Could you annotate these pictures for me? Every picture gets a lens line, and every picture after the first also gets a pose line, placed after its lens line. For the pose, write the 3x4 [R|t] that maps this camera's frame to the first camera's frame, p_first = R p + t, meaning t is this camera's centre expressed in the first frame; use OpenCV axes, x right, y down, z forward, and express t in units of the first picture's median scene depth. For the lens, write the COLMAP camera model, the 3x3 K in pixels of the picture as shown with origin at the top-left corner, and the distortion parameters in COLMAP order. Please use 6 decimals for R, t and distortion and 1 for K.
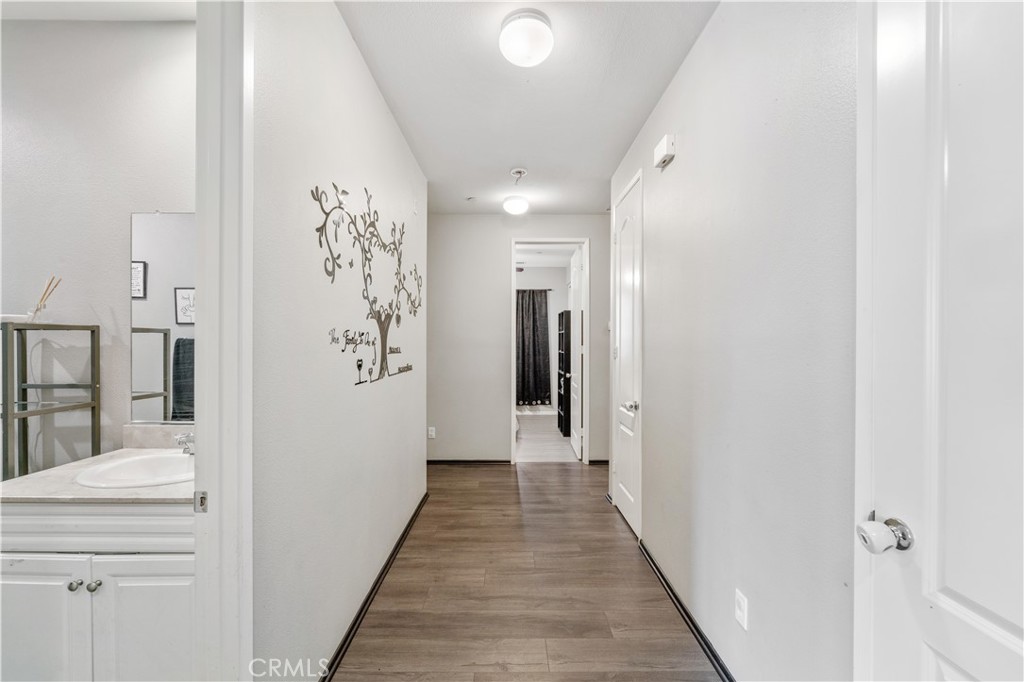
lens RADIAL K [[411.4, 0, 501.4], [0, 411.4, 339.6], [0, 0, 1]] dist [-0.000436, -0.000360]
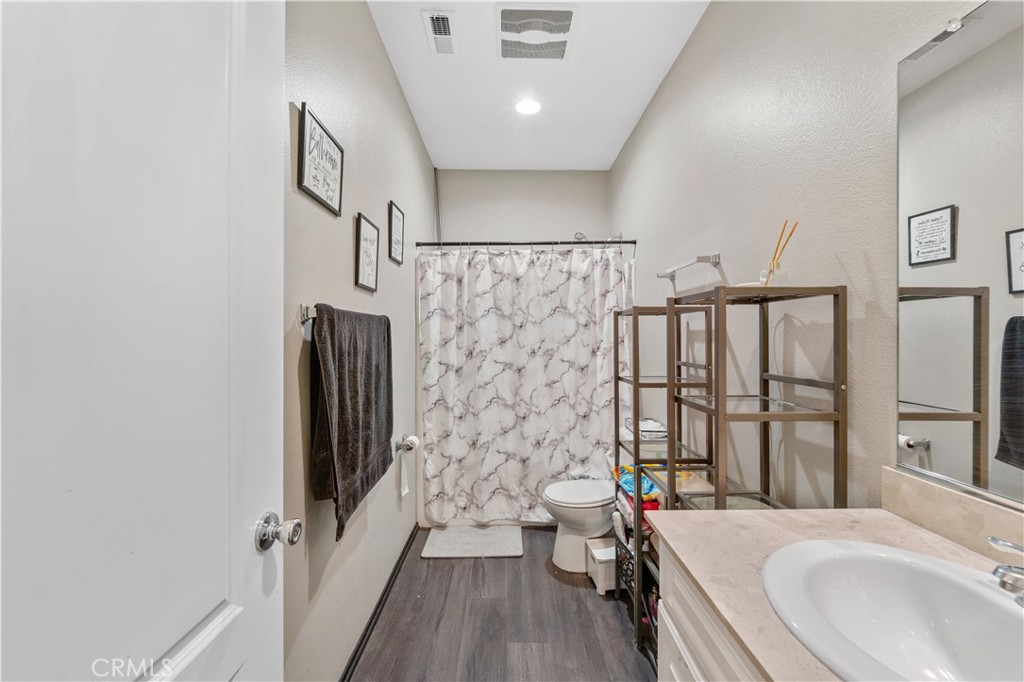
lens RADIAL K [[426.3, 0, 512.0], [0, 426.3, 341.0], [0, 0, 1]] dist [-0.000721, -0.000112]
pose [[0.032003, 0.006445, -0.999467, -0.377541], [0.009955, 0.999928, 0.006767, 0.036518], [0.999438, -0.010166, 0.031937, 0.496144]]
